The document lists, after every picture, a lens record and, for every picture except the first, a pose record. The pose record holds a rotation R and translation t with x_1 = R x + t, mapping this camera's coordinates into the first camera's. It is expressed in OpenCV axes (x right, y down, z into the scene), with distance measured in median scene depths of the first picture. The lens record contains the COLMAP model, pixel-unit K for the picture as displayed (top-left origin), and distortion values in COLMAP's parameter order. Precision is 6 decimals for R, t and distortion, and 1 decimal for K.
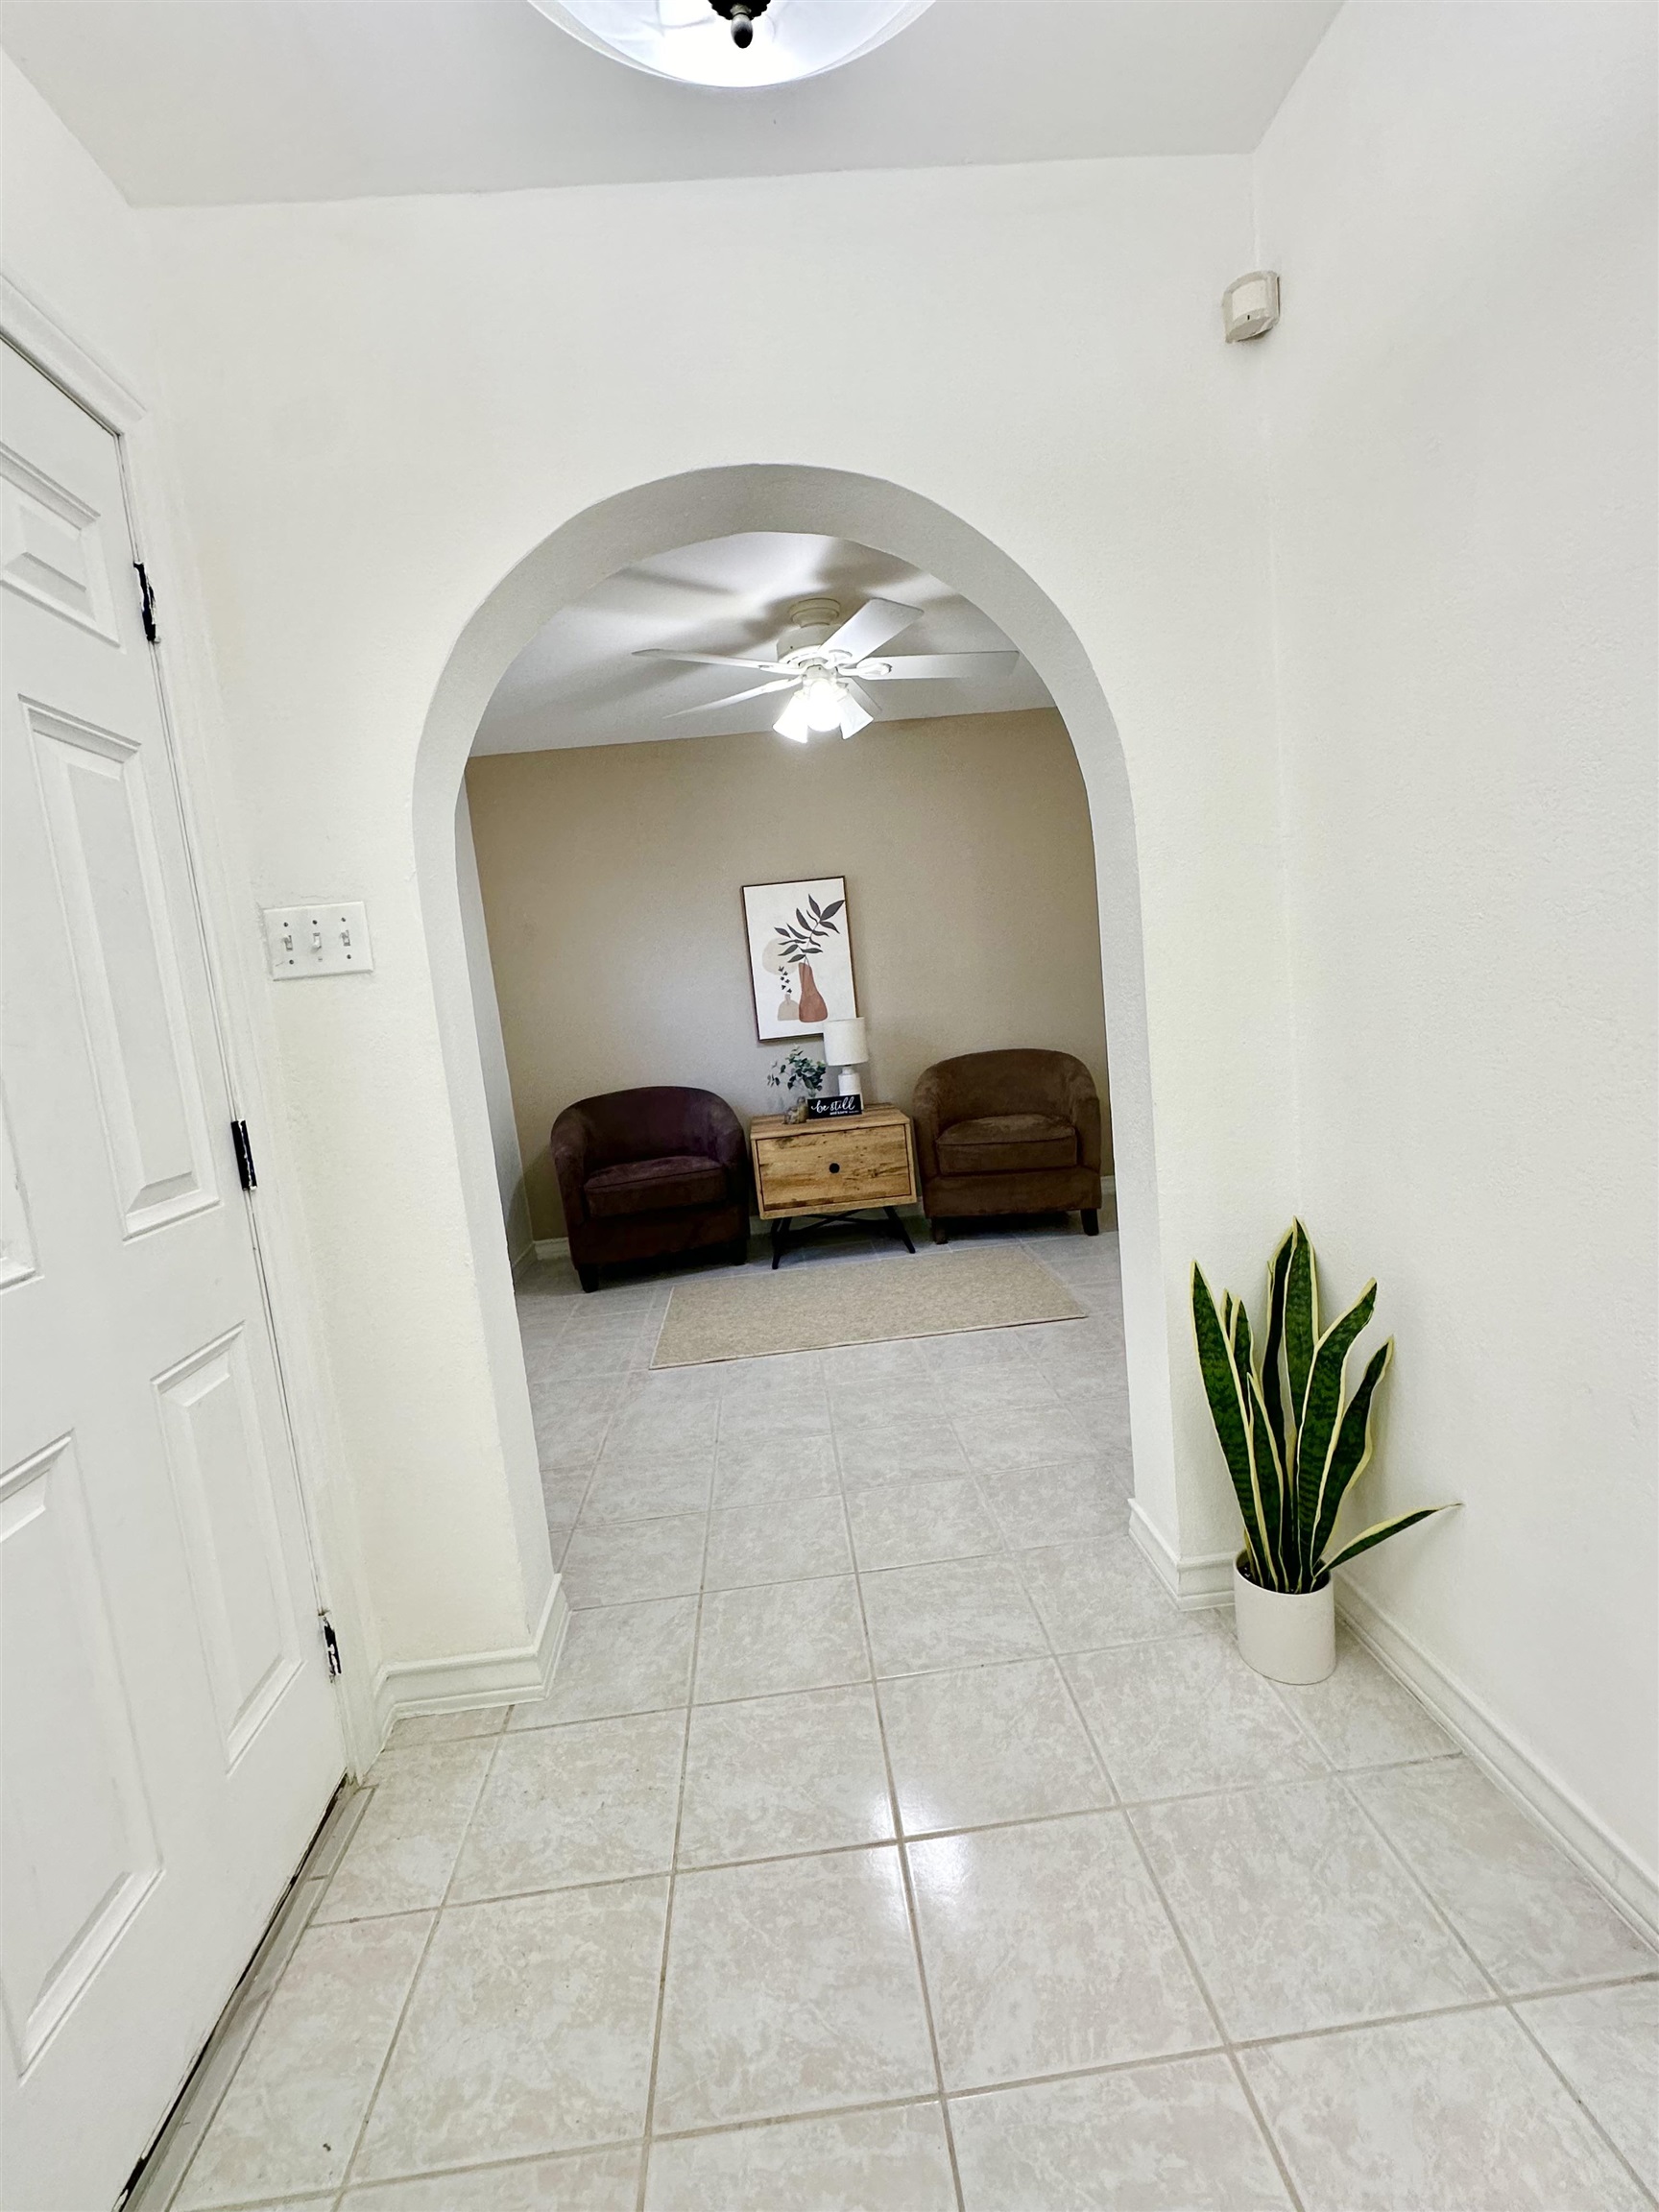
lens RADIAL K [[975.2, 0, 827.7], [0, 975.2, 1101.2], [0, 0, 1]] dist [-0.001045, -0.000091]
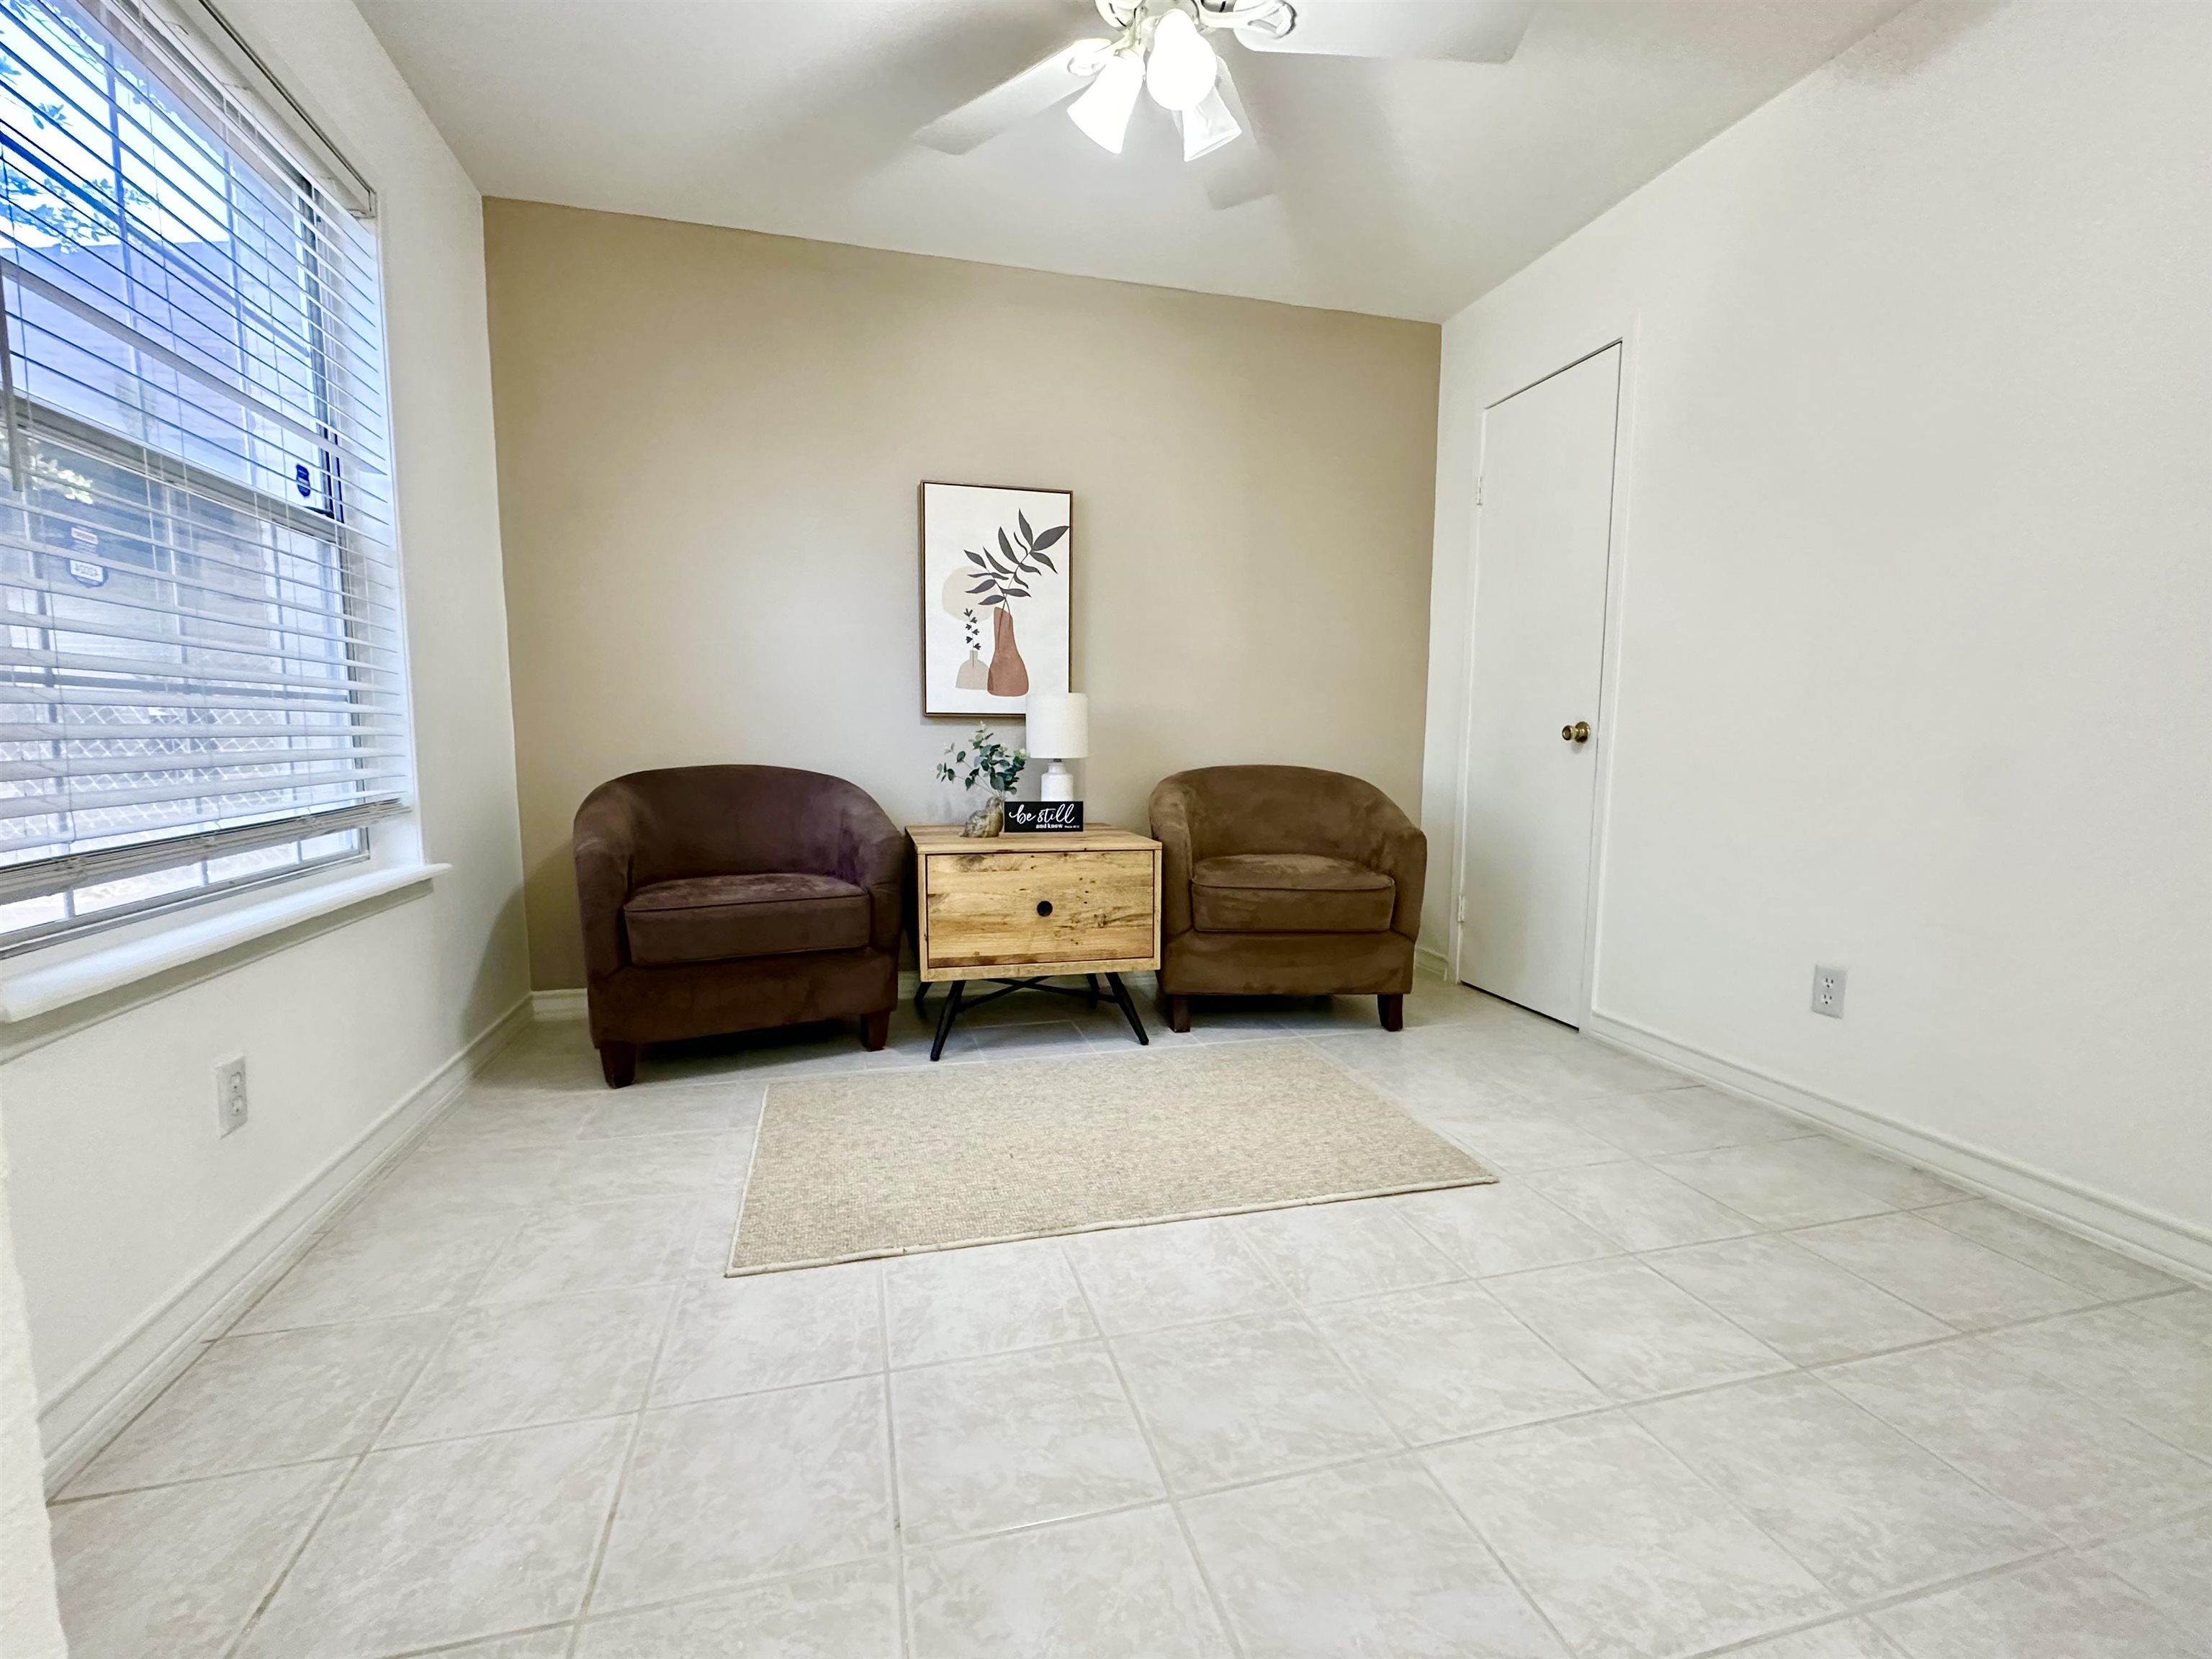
lens RADIAL K [[975.2, 0, 1106.0], [0, 975.2, 829.5], [0, 0, 1]] dist [-0.001045, -0.000091]
pose [[0.975654, 0.089189, 0.200360, -0.085021], [-0.083542, 0.995836, -0.036483, 0.035702], [-0.202779, 0.018857, 0.979043, 0.349467]]
